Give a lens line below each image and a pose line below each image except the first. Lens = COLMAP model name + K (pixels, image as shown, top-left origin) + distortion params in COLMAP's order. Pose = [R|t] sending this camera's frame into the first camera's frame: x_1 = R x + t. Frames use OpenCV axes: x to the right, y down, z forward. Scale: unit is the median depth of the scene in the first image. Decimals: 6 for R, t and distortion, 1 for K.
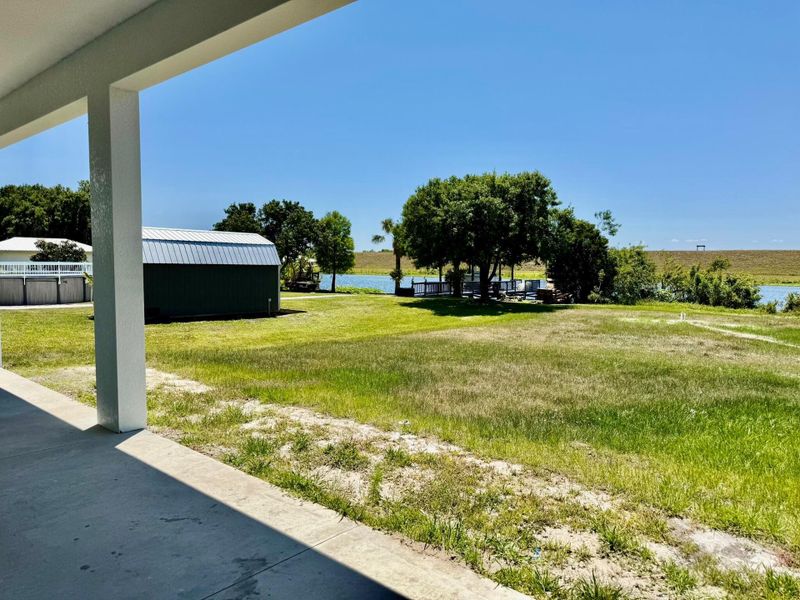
lens RADIAL K [[576.1, 0, 400.0], [0, 576.1, 300.0], [0, 0, 1]] dist [0.057327, -0.055527]
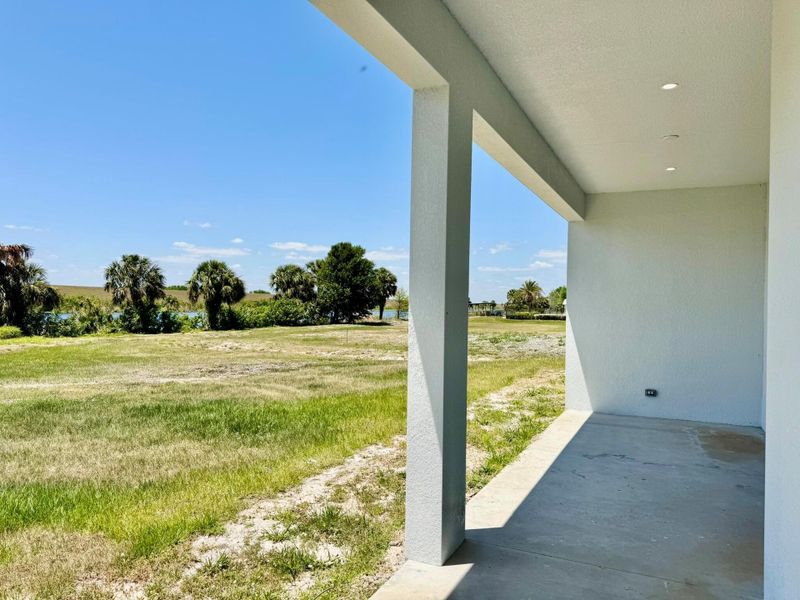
lens RADIAL K [[576.1, 0, 400.0], [0, 576.1, 300.0], [0, 0, 1]] dist [0.057327, -0.055527]
pose [[-0.290997, -0.004004, 0.956716, -1.315090], [0.040845, 0.999028, 0.016605, -0.119644], [-0.955852, 0.043909, -0.290550, 1.414612]]
